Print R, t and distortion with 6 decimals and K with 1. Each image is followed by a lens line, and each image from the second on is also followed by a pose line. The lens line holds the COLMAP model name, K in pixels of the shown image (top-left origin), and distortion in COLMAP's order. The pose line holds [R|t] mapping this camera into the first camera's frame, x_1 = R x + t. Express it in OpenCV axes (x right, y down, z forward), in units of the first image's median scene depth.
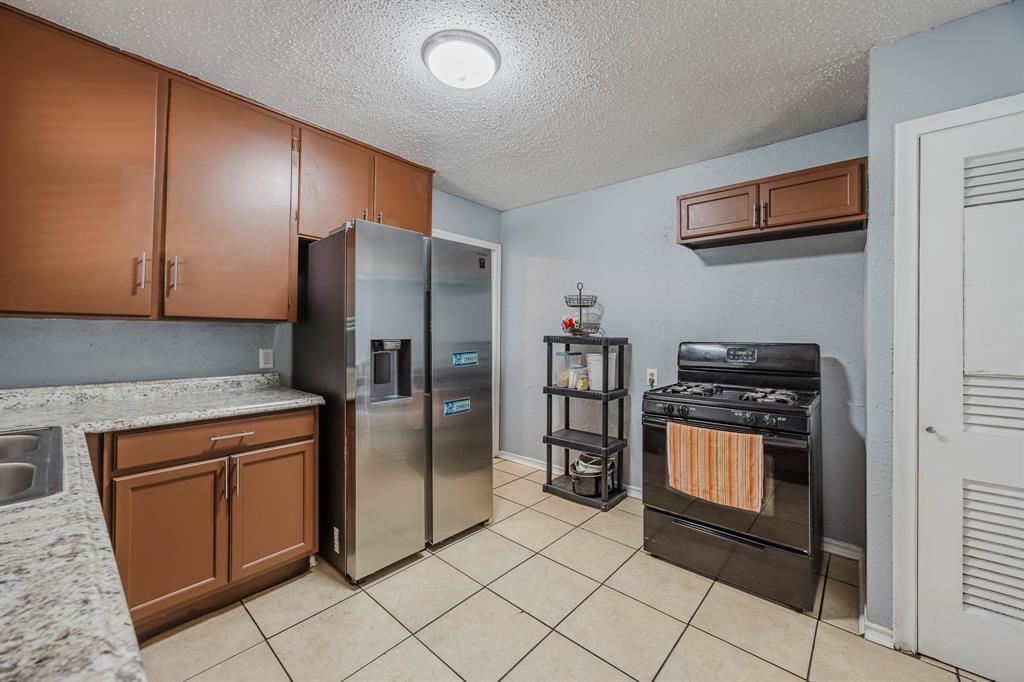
lens RADIAL K [[397.6, 0, 520.1], [0, 397.6, 330.6], [0, 0, 1]] dist [0.000727, 0.000592]
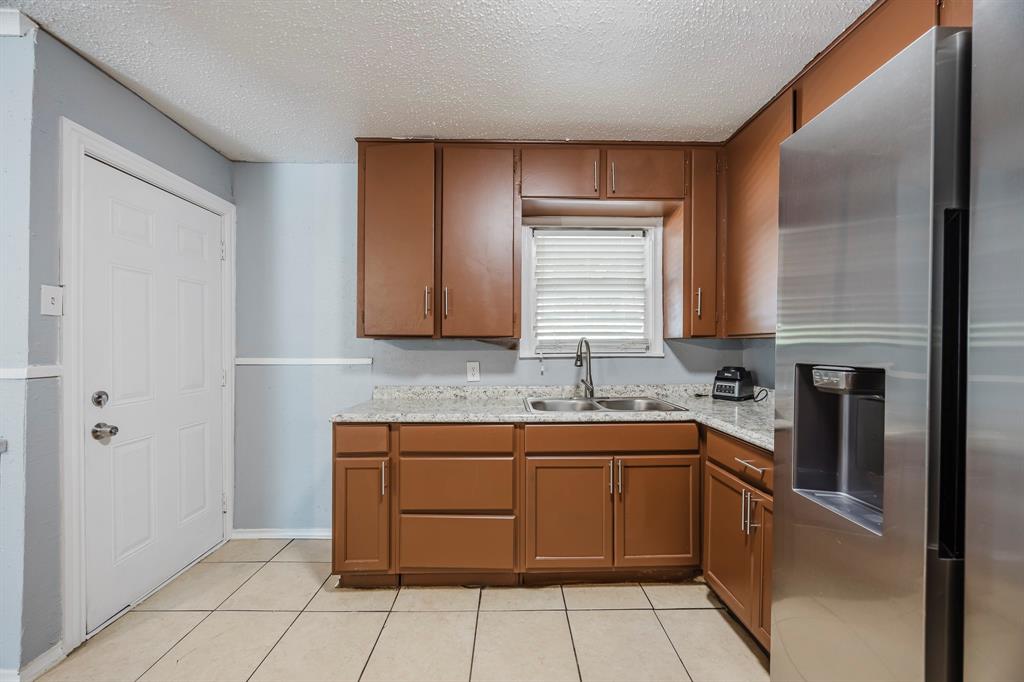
lens RADIAL K [[397.6, 0, 516.7], [0, 397.6, 341.8], [0, 0, 1]] dist [0.000727, 0.000592]
pose [[-0.743772, -0.015215, -0.668260, 0.204795], [-0.005837, 0.999851, -0.016269, 0.004882], [0.668408, -0.008200, -0.743750, 1.010349]]
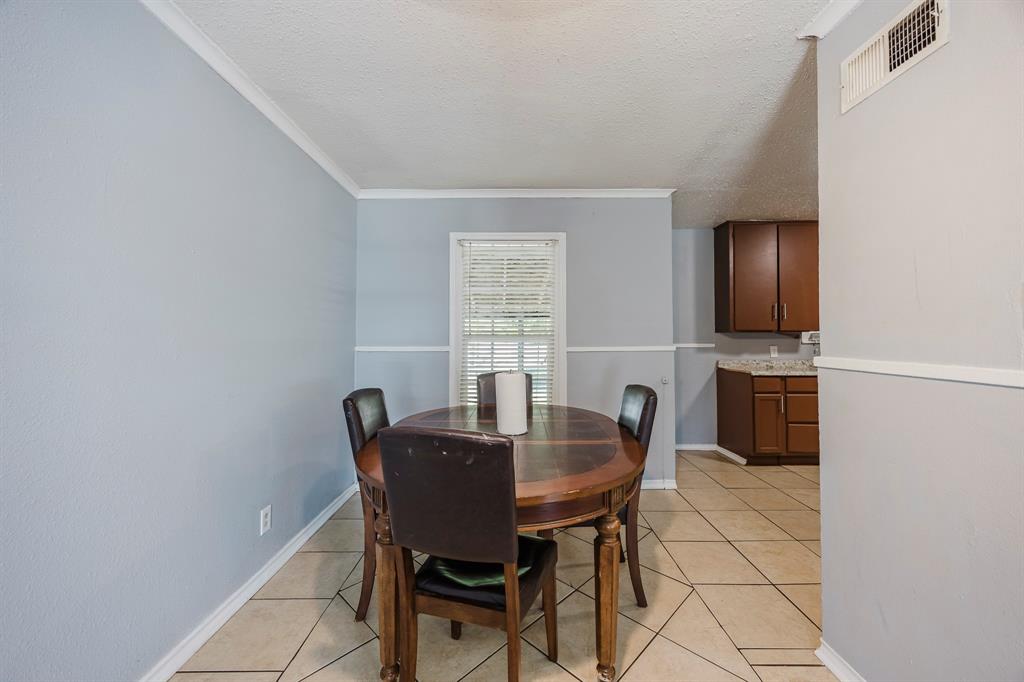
lens RADIAL K [[397.6, 0, 509.8], [0, 397.6, 334.7], [0, 0, 1]] dist [0.000727, 0.000592]
pose [[-0.755858, -0.013896, -0.654588, 1.793169], [-0.004495, 0.999861, -0.016036, 0.027120], [0.654720, -0.009179, -0.755816, 0.694560]]
